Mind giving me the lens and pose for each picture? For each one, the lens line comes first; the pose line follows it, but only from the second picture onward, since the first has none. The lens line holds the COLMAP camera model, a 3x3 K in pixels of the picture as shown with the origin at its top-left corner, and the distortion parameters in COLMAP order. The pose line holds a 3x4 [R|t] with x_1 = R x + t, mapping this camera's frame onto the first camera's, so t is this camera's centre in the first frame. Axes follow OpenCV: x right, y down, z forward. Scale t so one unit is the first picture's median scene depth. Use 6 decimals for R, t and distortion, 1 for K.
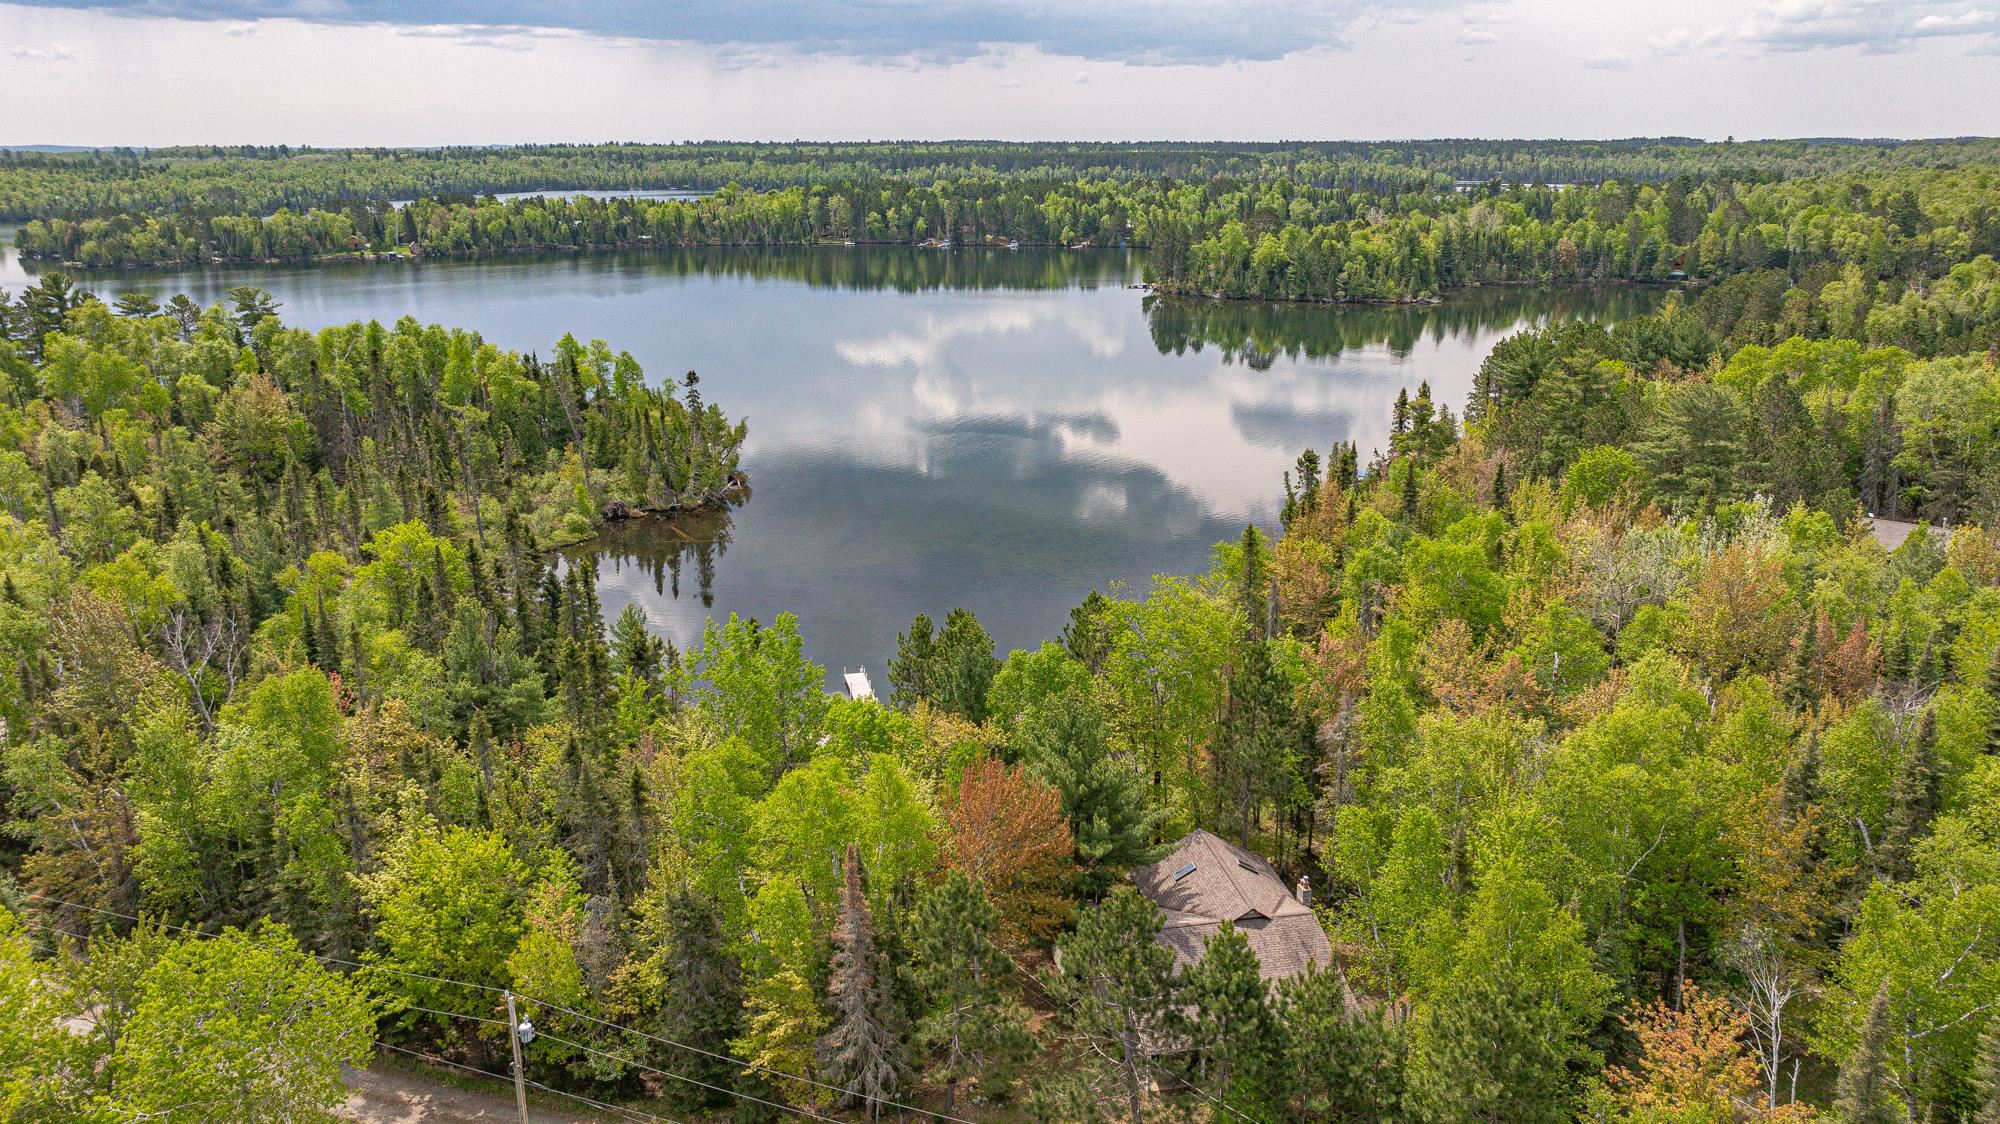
lens RADIAL K [[1414.4, 0, 988.8], [0, 1414.4, 577.1], [0, 0, 1]] dist [-0.013943, -0.004929]
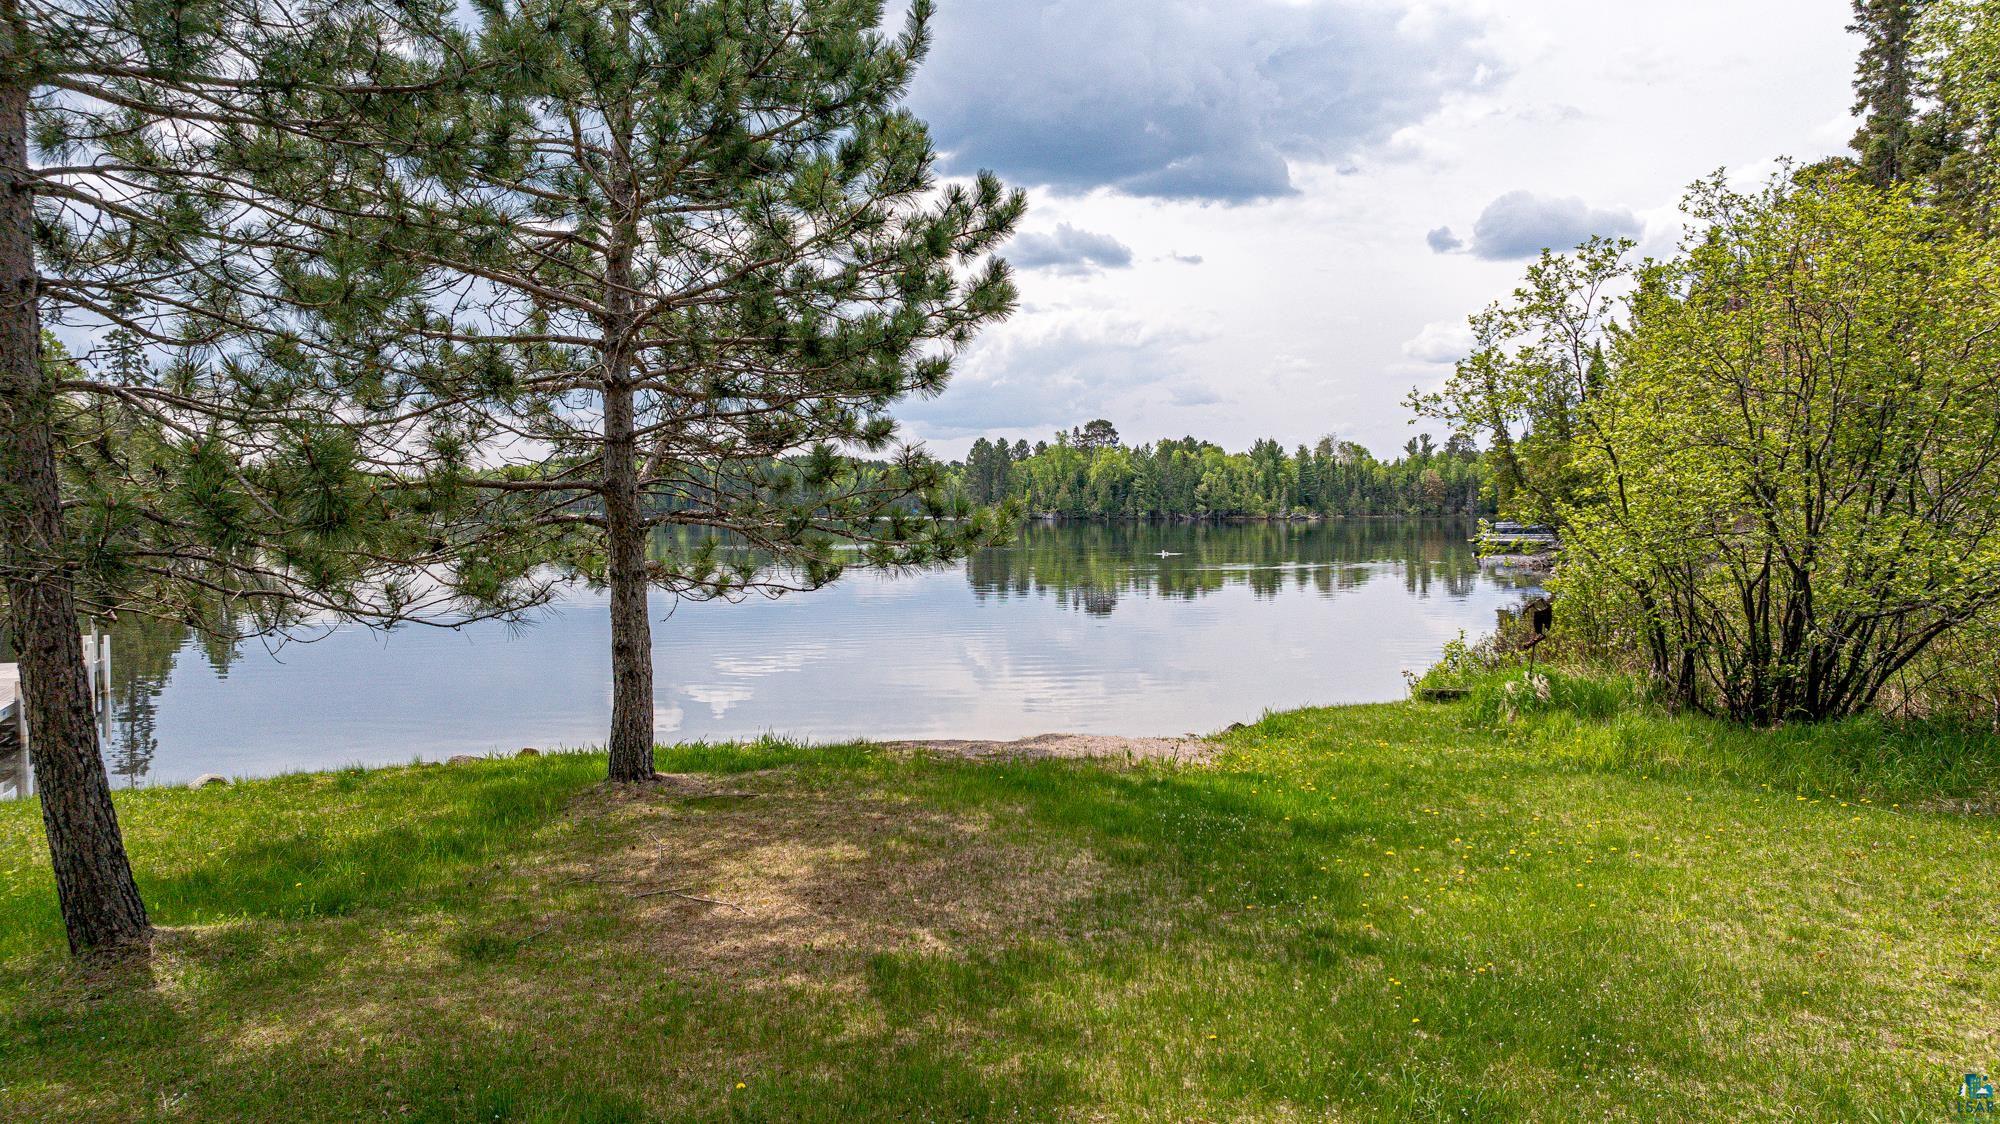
lens RADIAL K [[1414.4, 0, 998.7], [0, 1414.4, 567.5], [0, 0, 1]] dist [-0.013943, -0.004929]
pose [[0.986067, 0.002093, 0.166334, -0.001147], [0.040168, 0.967335, -0.250297, 0.020458], [-0.161425, 0.253491, 0.953774, 0.158428]]
